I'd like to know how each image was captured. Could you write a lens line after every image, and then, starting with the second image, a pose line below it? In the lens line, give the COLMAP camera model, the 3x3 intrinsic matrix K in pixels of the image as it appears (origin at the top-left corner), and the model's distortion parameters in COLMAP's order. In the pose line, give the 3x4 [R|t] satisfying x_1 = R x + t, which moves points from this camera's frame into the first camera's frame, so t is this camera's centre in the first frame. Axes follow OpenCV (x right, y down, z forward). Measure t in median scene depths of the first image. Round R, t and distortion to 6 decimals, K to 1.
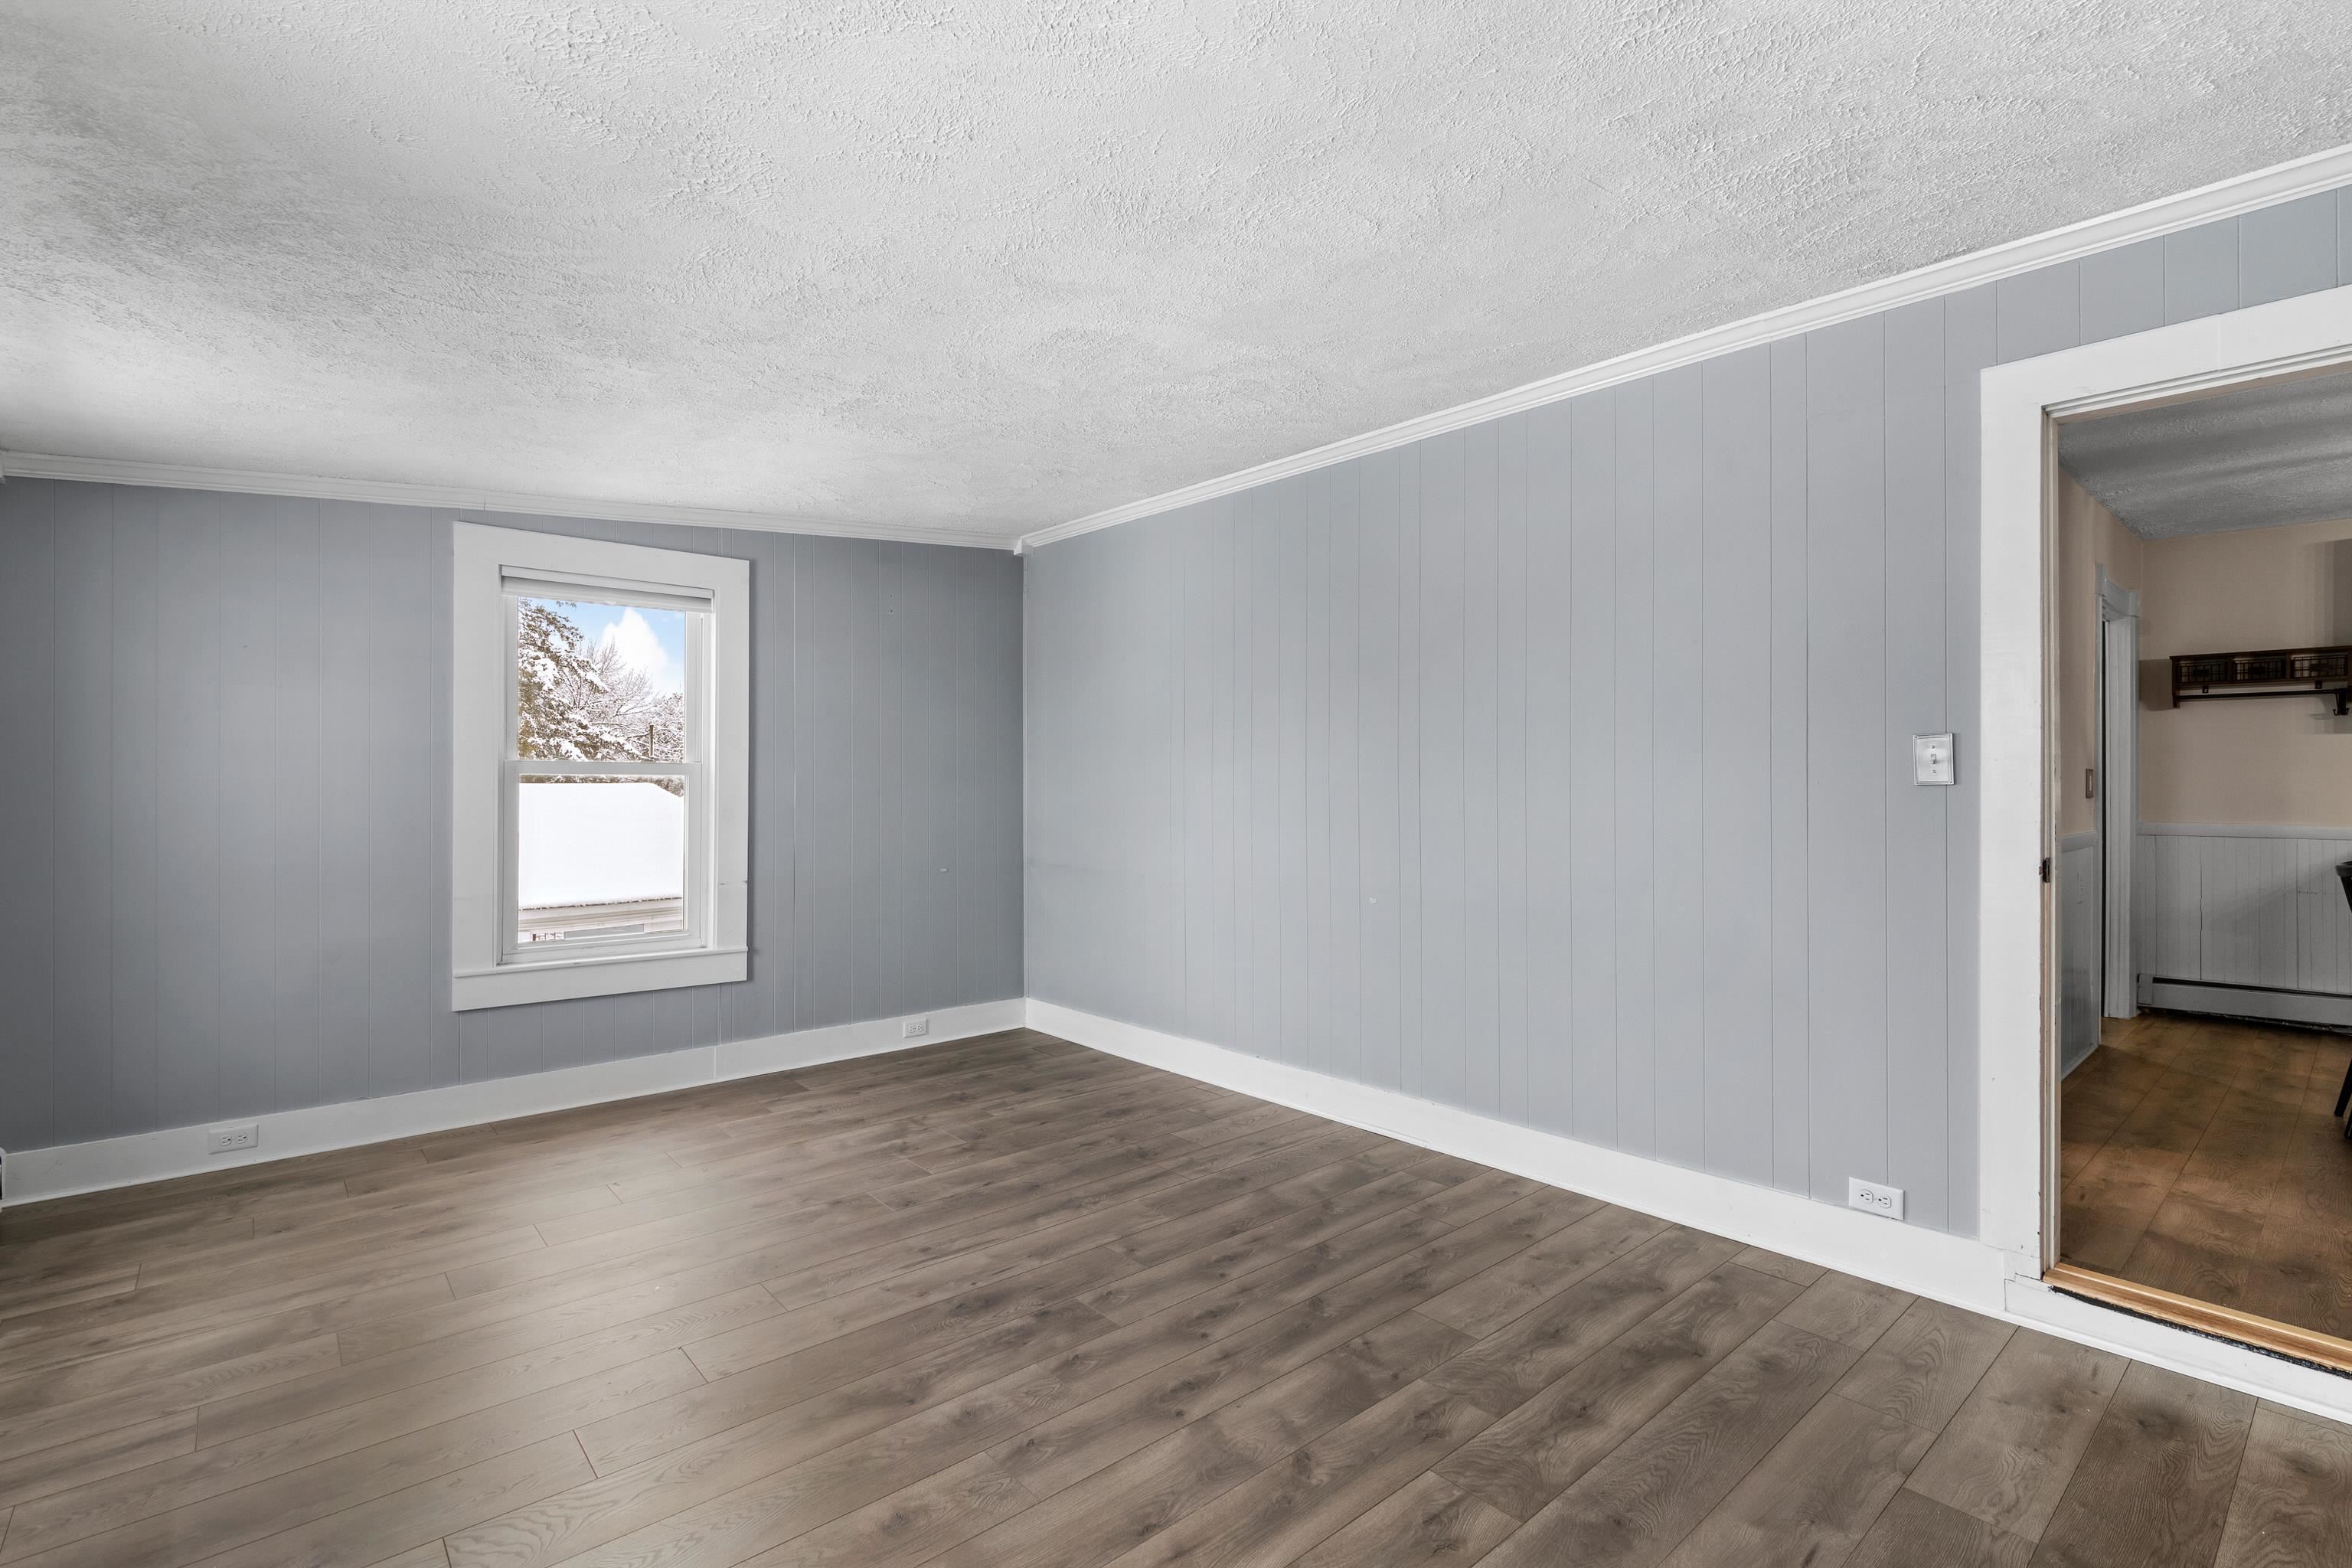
lens RADIAL K [[1072.8, 0, 1176.0], [0, 1072.8, 784.0], [0, 0, 1]] dist [0.001091, -0.000102]
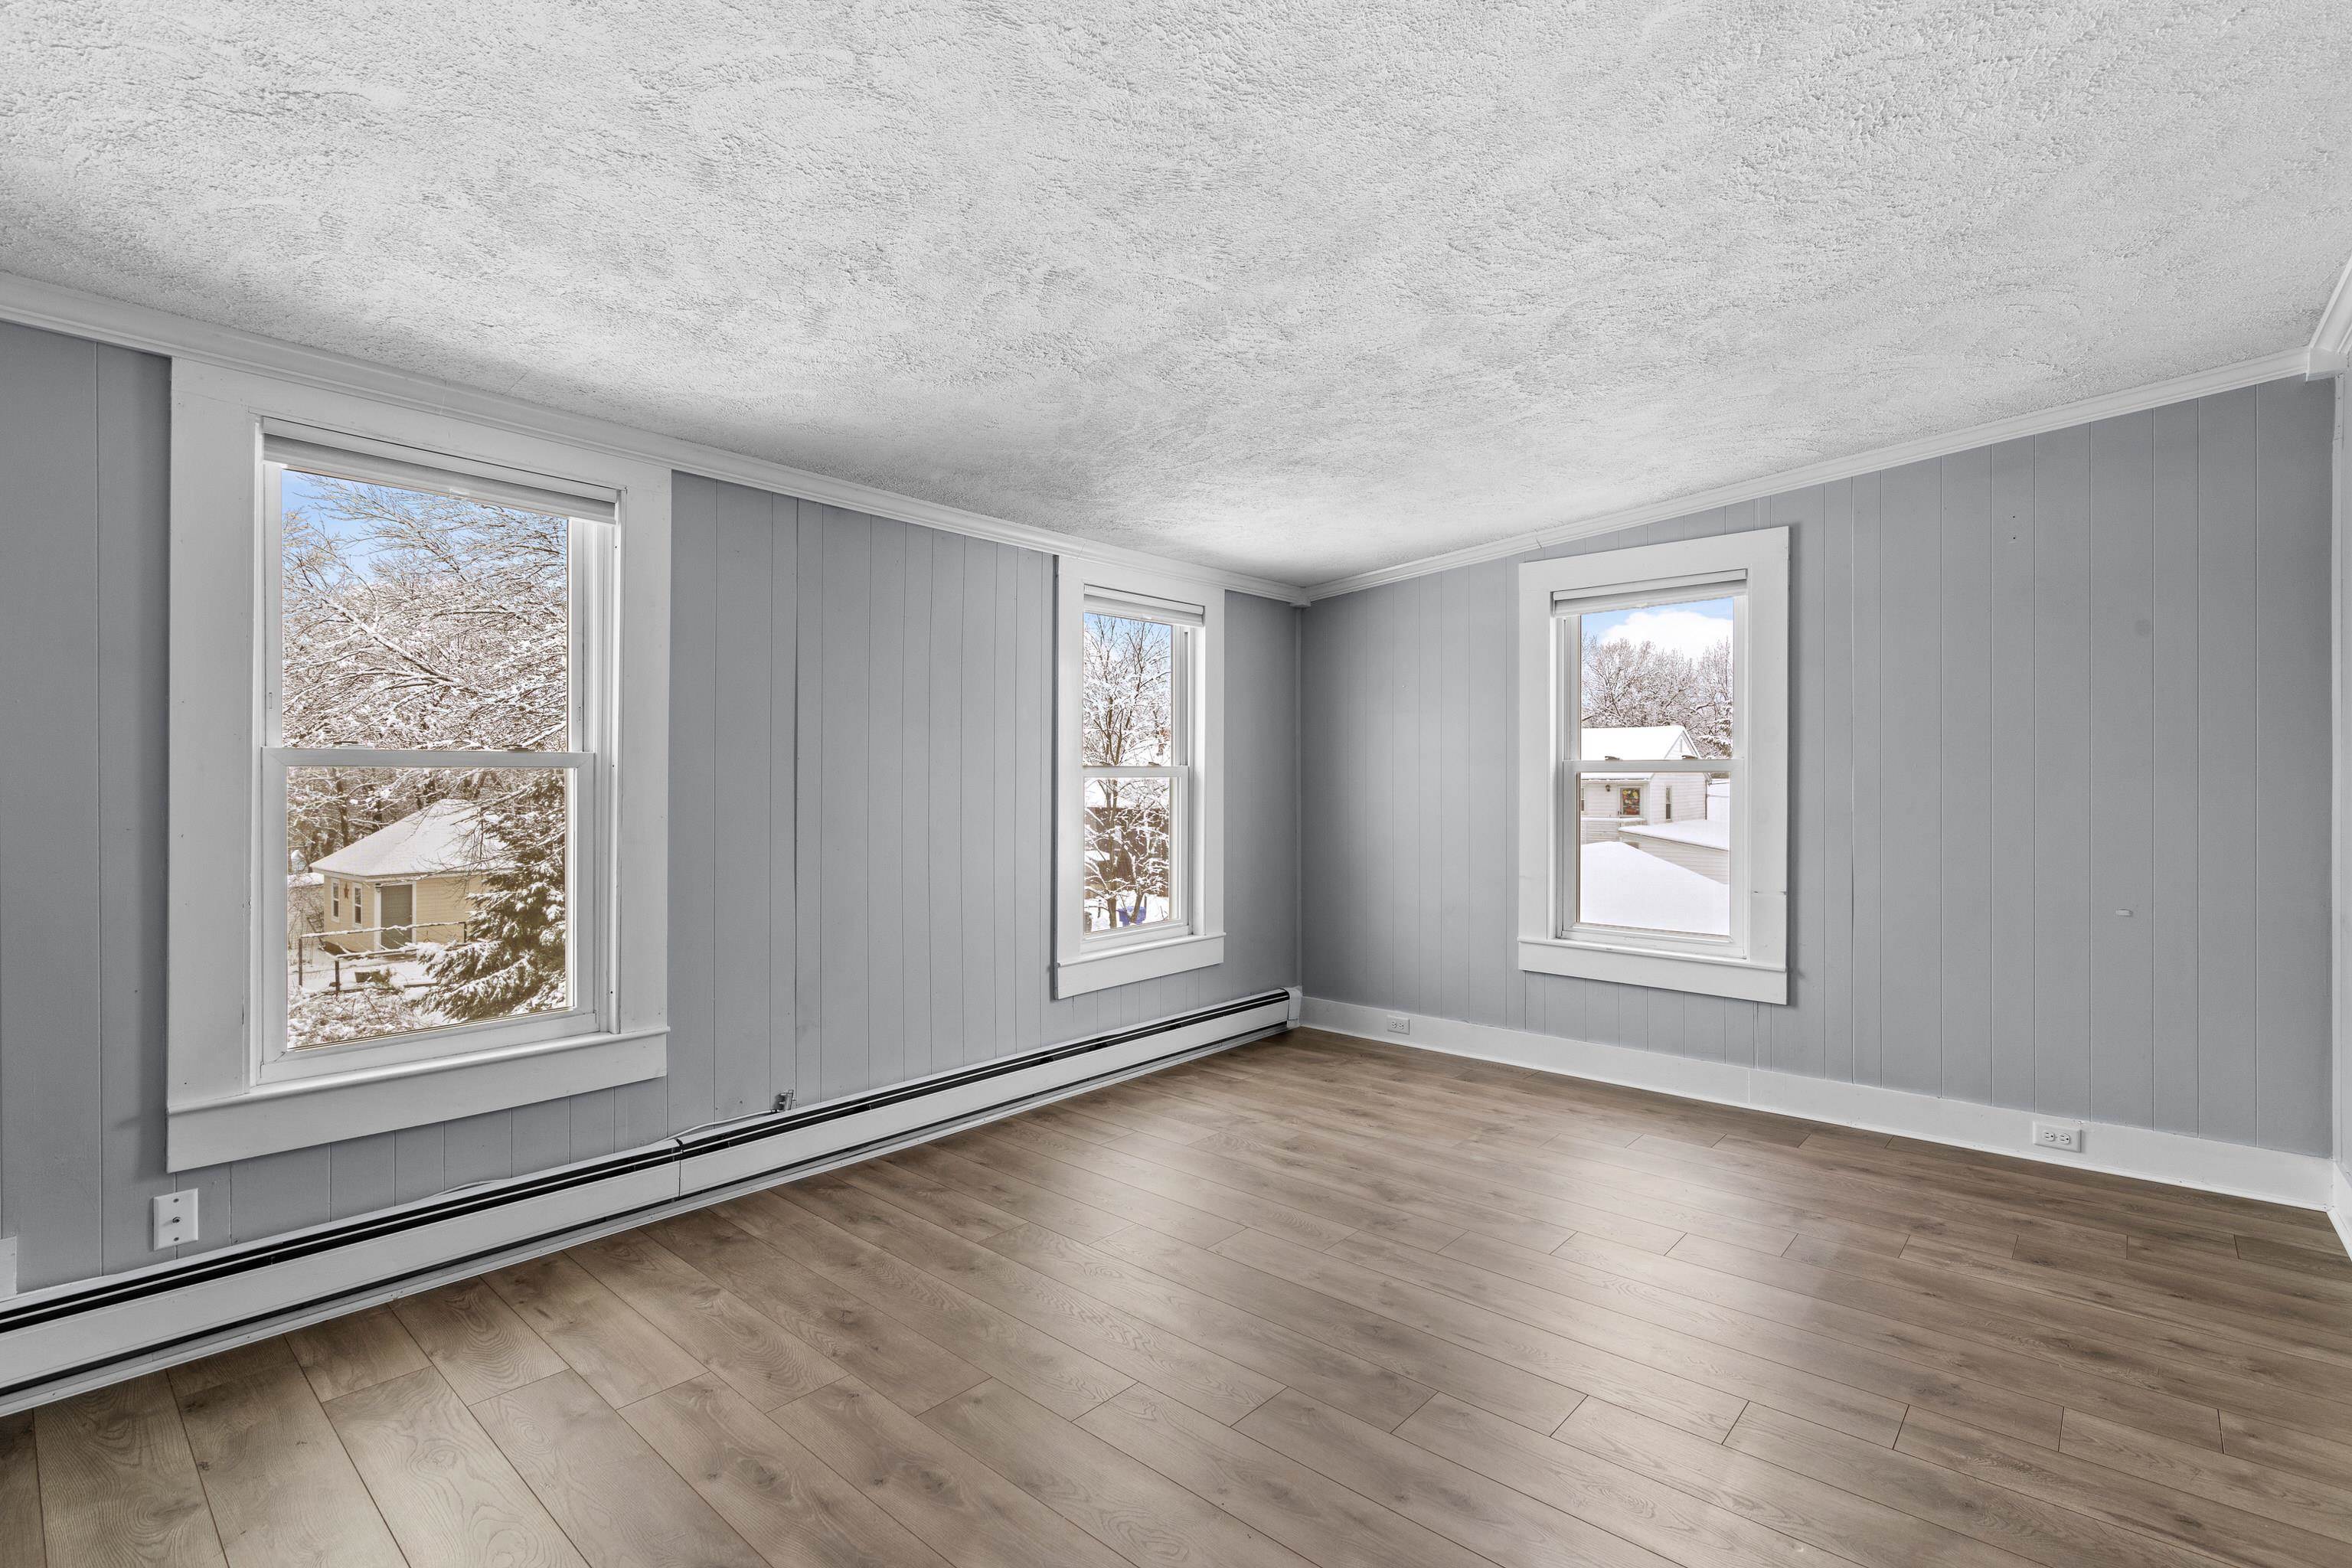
lens RADIAL K [[1081.5, 0, 1180.6], [0, 1081.5, 778.9], [0, 0, 1]] dist [-0.000582, -0.000734]
pose [[0.130581, -0.002370, -0.991435, 0.686854], [-0.000240, 0.999997, -0.002422, 0.000733], [0.991438, 0.000554, 0.130580, 0.657498]]
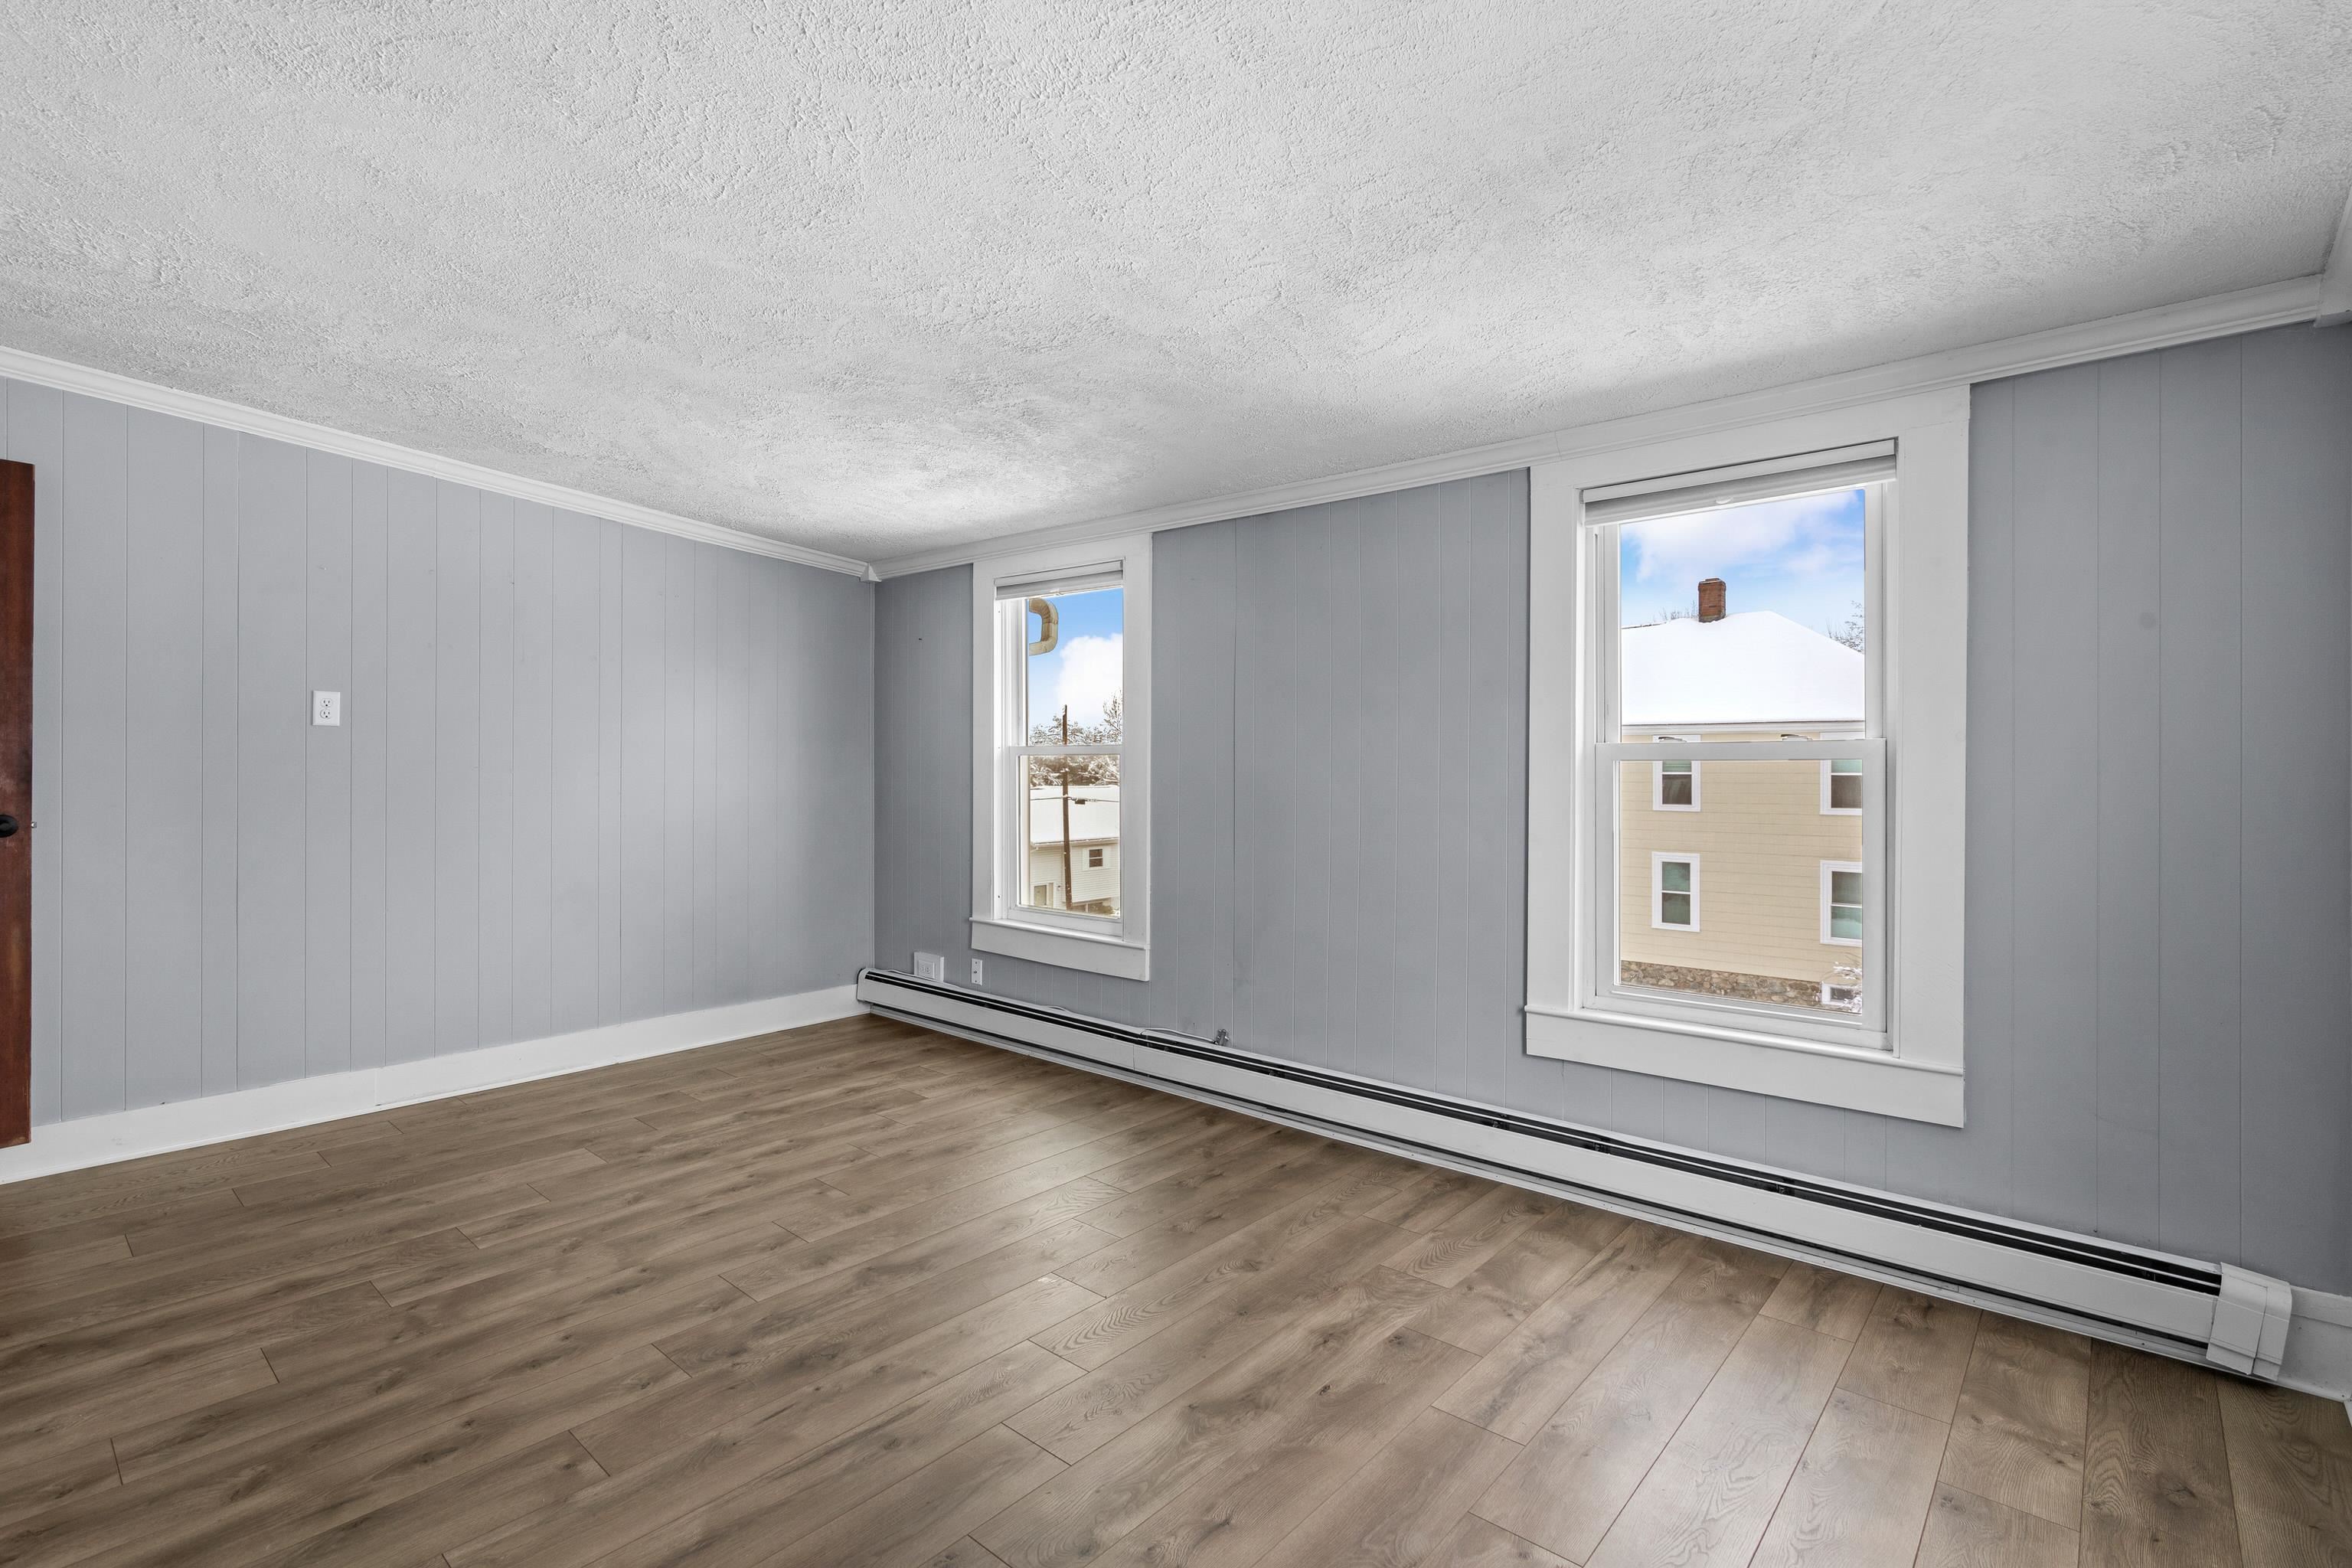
lens RADIAL K [[1086.3, 0, 1171.6], [0, 1086.3, 761.3], [0, 0, 1]] dist [0.003048, -0.000216]
pose [[-0.991251, -0.005606, -0.131870, -0.333024], [-0.005141, 0.999979, -0.003869, 0.002978], [0.131889, -0.003157, -0.991259, 1.799074]]
